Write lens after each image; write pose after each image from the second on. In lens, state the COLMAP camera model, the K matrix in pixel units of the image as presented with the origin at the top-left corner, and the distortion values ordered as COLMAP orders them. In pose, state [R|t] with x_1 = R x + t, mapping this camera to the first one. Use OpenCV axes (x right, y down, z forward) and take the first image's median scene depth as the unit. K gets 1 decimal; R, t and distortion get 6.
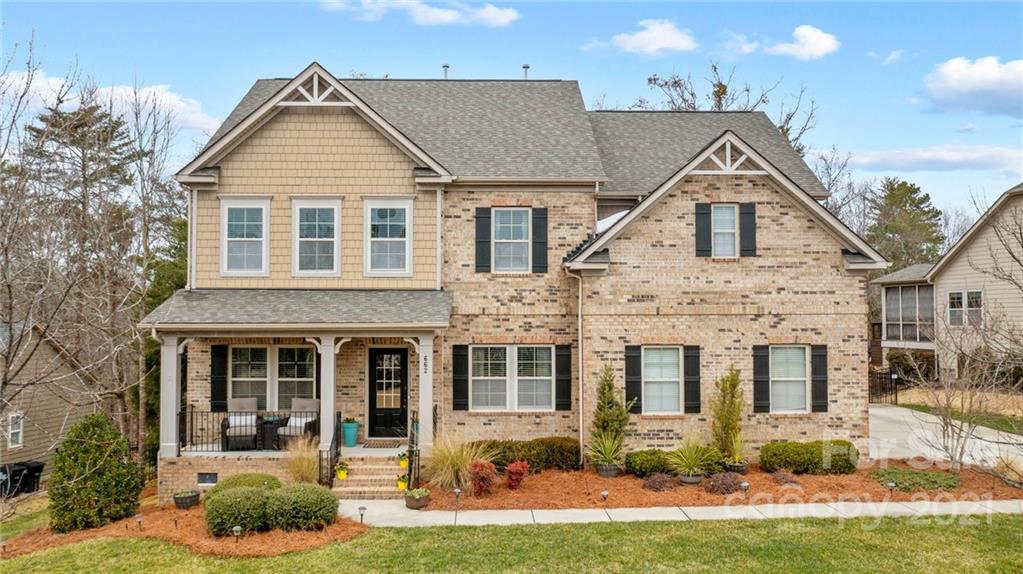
lens RADIAL K [[805.8, 0, 509.4], [0, 805.8, 290.2], [0, 0, 1]] dist [-0.017539, -0.003496]
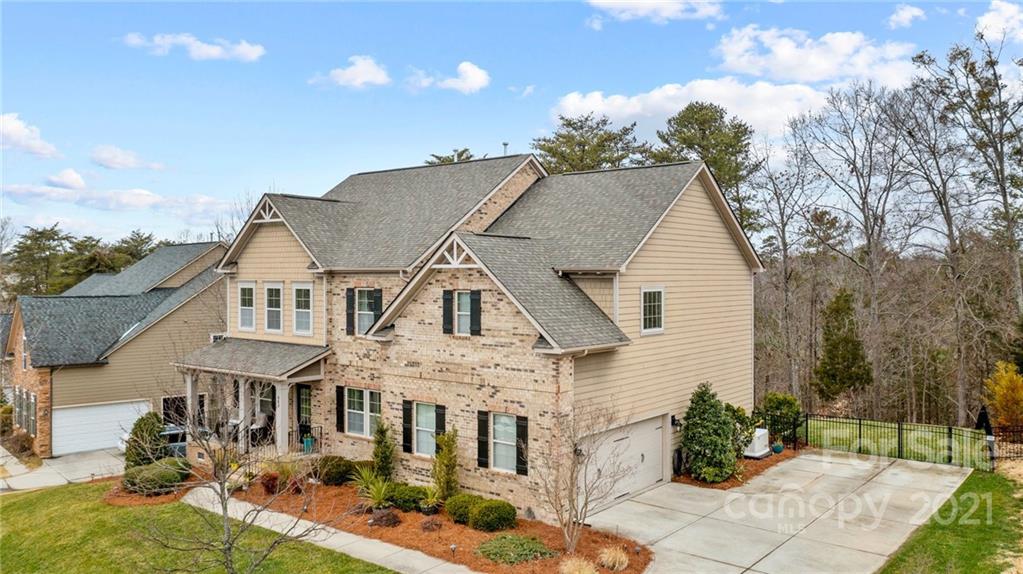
lens RADIAL K [[805.8, 0, 508.8], [0, 805.8, 287.5], [0, 0, 1]] dist [-0.017539, -0.003496]
pose [[0.767104, 0.012234, -0.641406, 1.084181], [0.014935, 0.999207, 0.036920, -0.154137], [0.641349, -0.037901, 0.766313, 0.120789]]
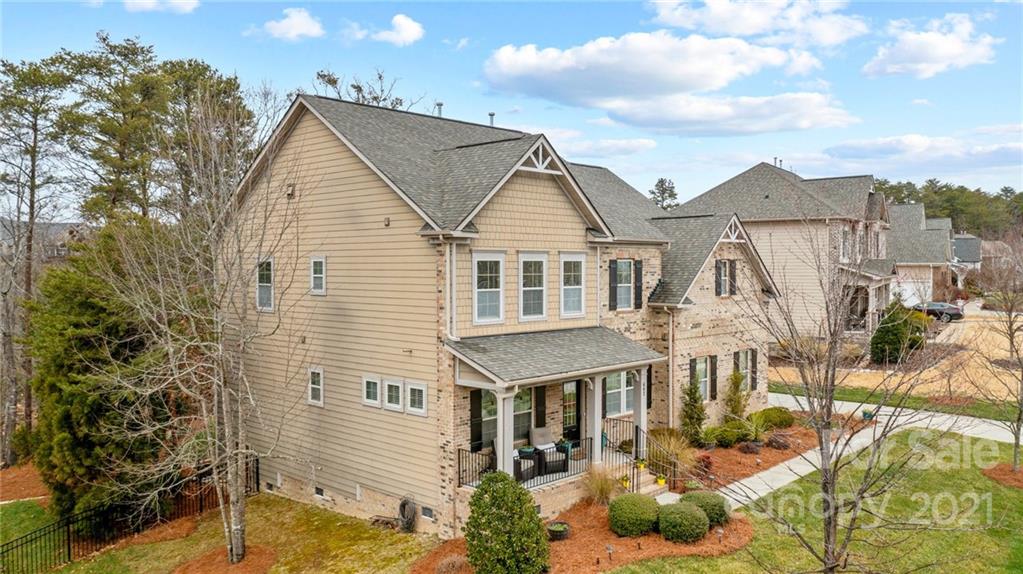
lens RADIAL K [[805.8, 0, 508.7], [0, 805.8, 278.8], [0, 0, 1]] dist [-0.017539, -0.003496]
pose [[0.704683, -0.011905, 0.709422, -1.082600], [-0.017318, 0.999273, 0.033971, -0.115716], [-0.709311, -0.036224, 0.703965, 0.219816]]
